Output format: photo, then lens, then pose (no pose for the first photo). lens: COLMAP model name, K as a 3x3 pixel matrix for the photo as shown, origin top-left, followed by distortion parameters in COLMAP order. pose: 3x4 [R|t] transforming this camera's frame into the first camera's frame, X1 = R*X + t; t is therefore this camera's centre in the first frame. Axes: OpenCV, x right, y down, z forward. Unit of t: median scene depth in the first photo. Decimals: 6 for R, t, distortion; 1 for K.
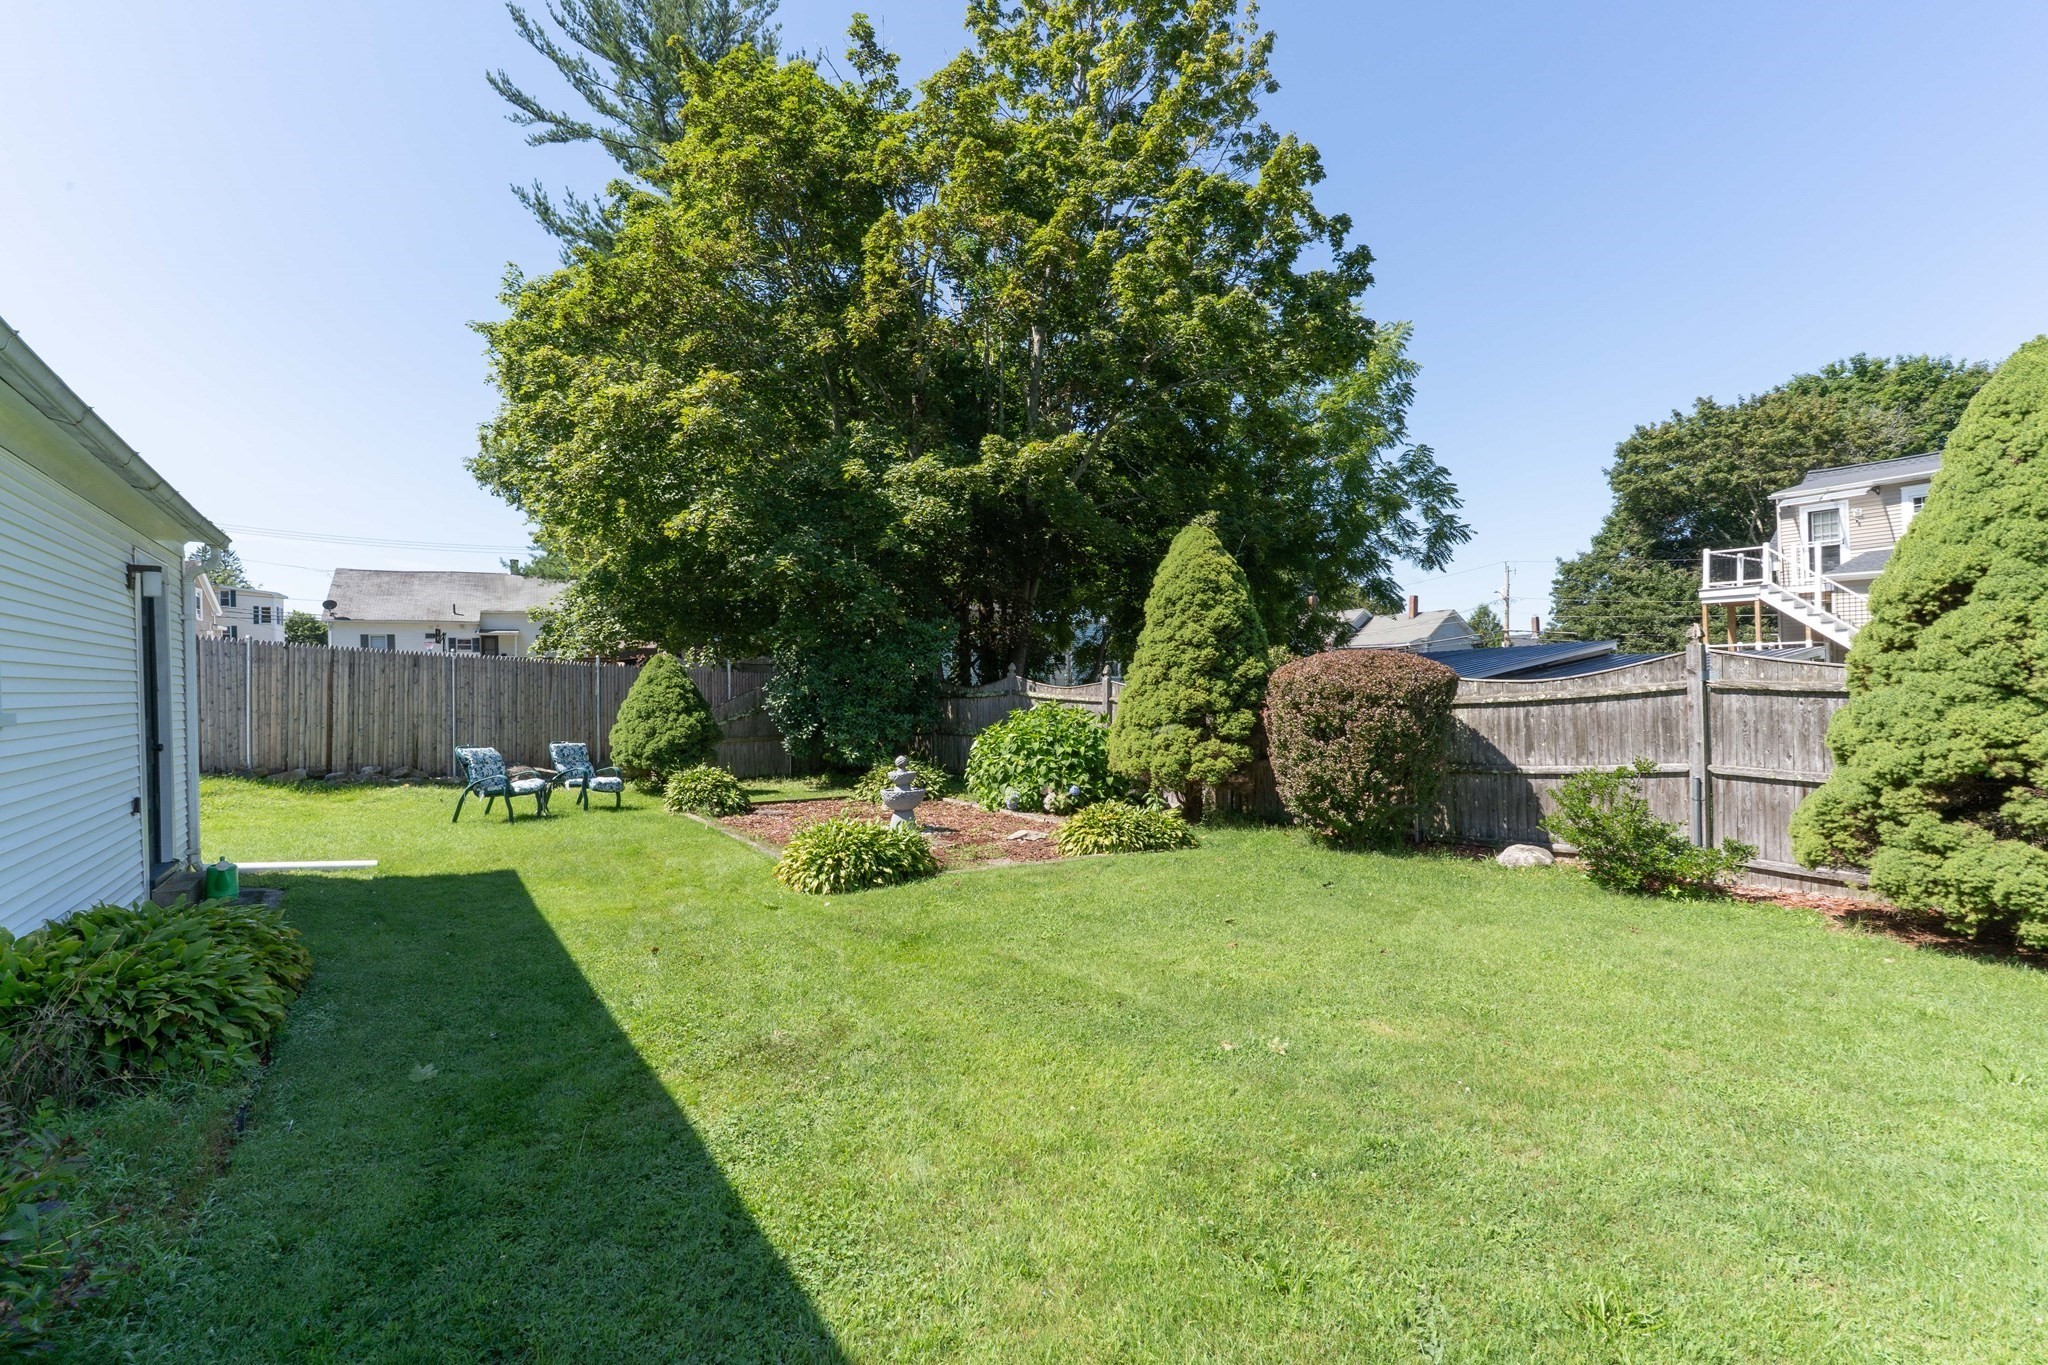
lens RADIAL K [[979.5, 0, 1024.0], [0, 979.5, 682.5], [0, 0, 1]] dist [0.000234, 0.000344]
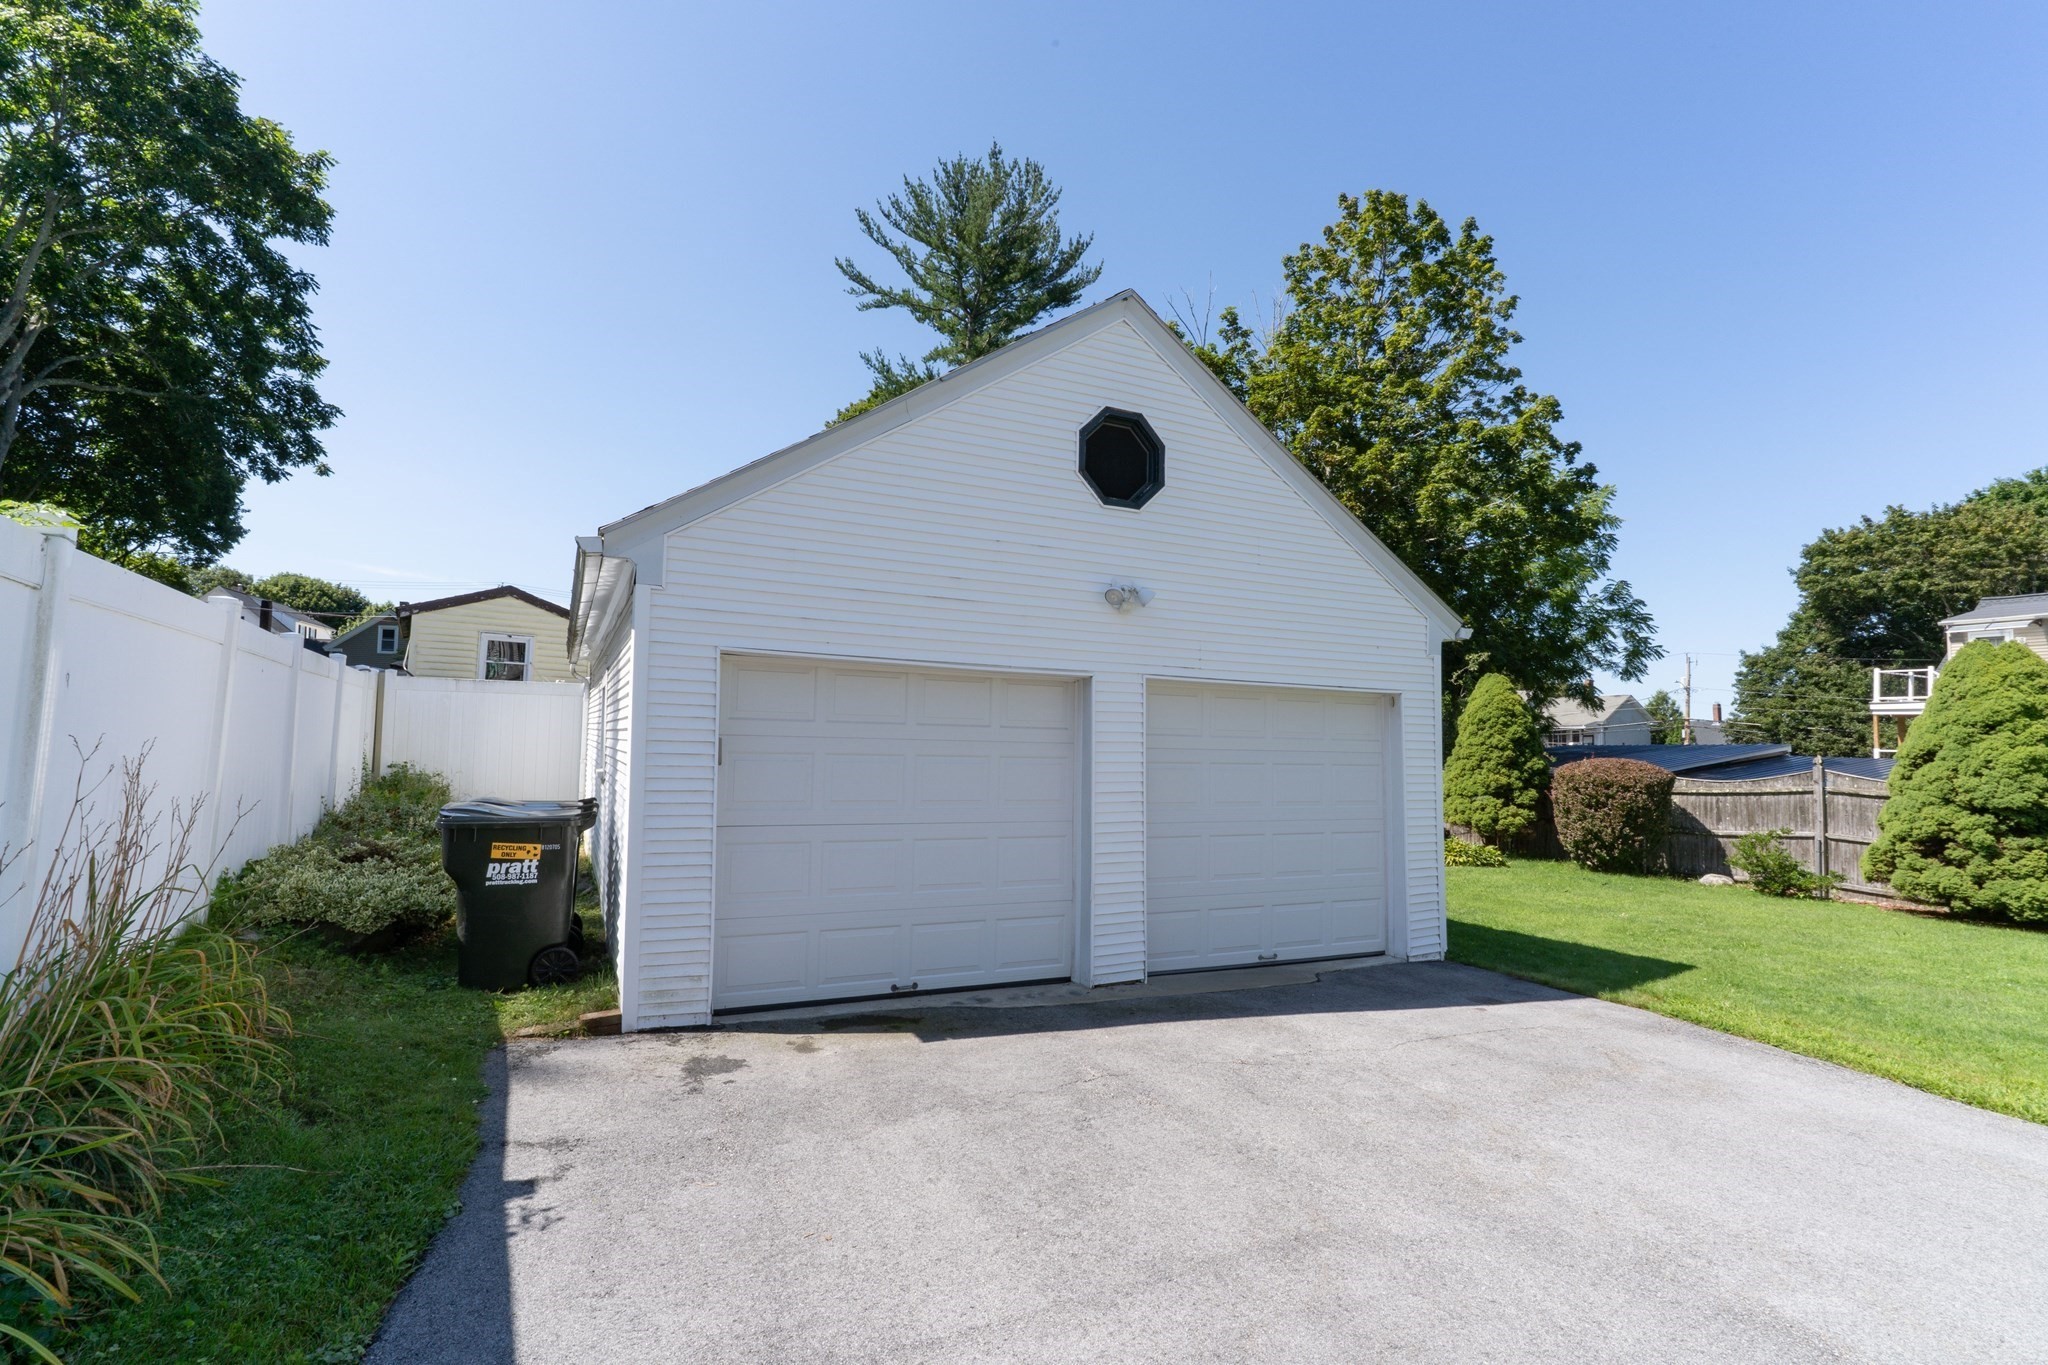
lens RADIAL K [[979.6, 0, 1019.0], [0, 979.6, 686.0], [0, 0, 1]] dist [0.002207, -0.001426]
pose [[0.989918, 0.035572, -0.137101, -0.185740], [-0.042990, 0.997746, -0.051531, -0.010496], [0.134959, 0.056906, 0.989216, -0.346555]]
